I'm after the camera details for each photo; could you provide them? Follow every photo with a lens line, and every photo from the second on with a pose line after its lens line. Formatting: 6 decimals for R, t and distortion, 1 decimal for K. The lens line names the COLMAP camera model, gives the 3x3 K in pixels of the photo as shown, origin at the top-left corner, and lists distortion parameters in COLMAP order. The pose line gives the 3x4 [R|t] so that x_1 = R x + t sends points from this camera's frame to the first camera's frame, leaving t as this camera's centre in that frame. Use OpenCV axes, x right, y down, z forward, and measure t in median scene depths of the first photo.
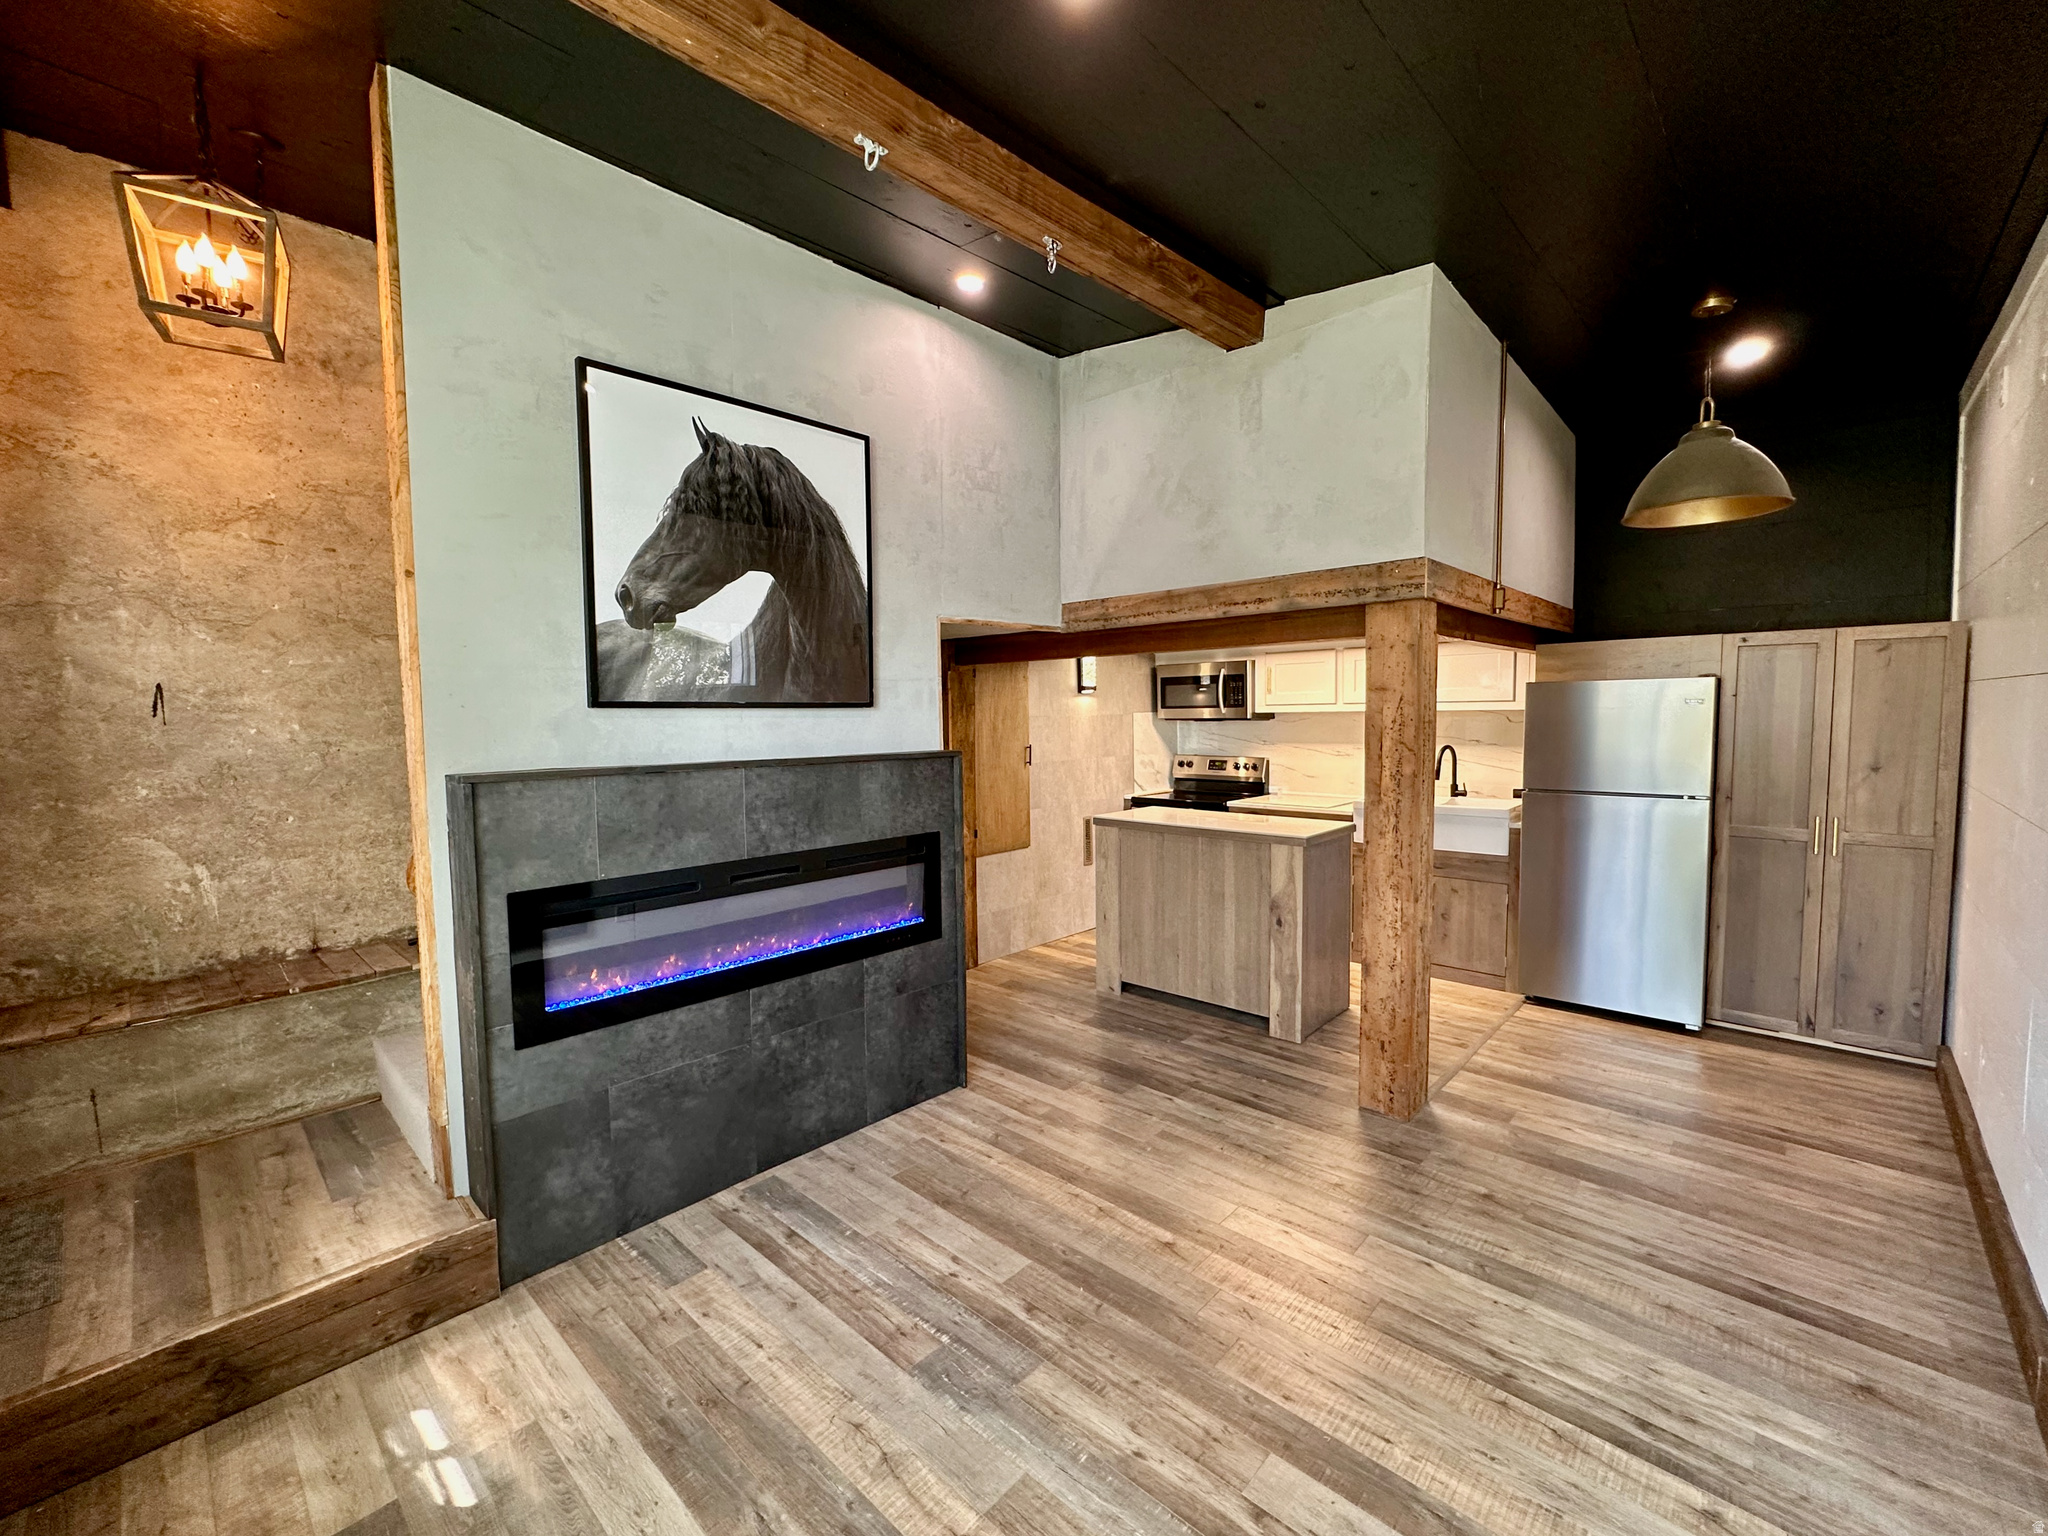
lens RADIAL K [[839.6, 0, 1023.7], [0, 839.6, 766.8], [0, 0, 1]] dist [-0.001294, -0.000063]
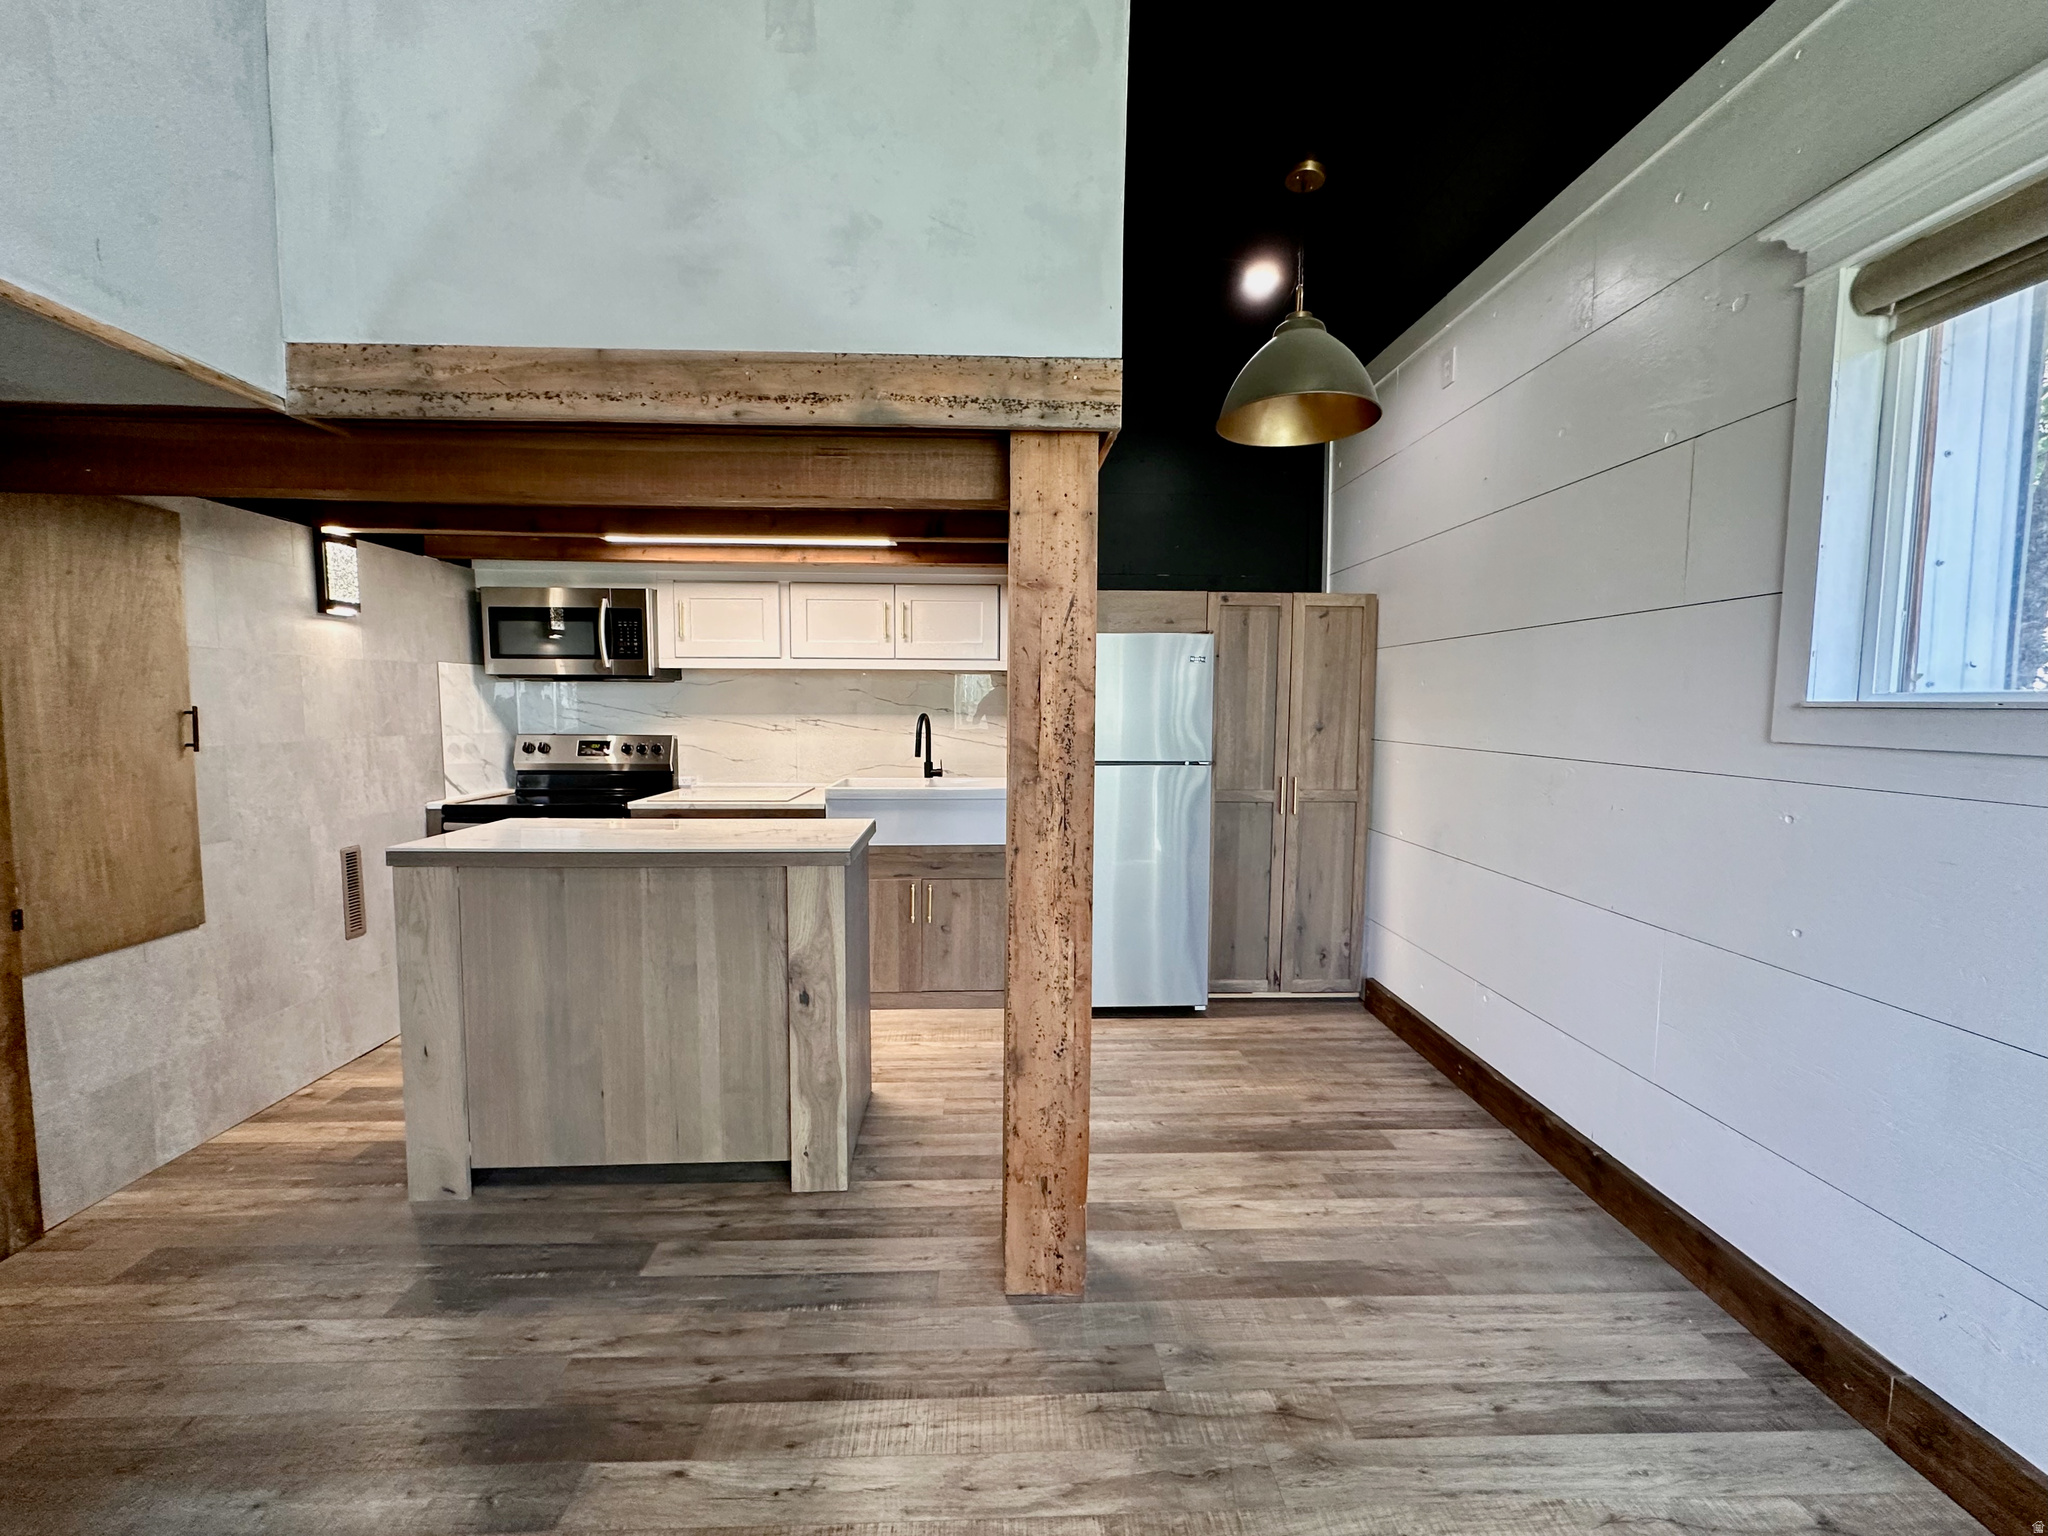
lens RADIAL K [[839.6, 0, 1023.7], [0, 839.6, 766.8], [0, 0, 1]] dist [-0.001294, -0.000063]
pose [[0.704164, -0.035151, 0.709166, 0.001270], [0.031299, 0.999340, 0.018457, 0.018504], [-0.709347, 0.009200, 0.704800, 0.506732]]
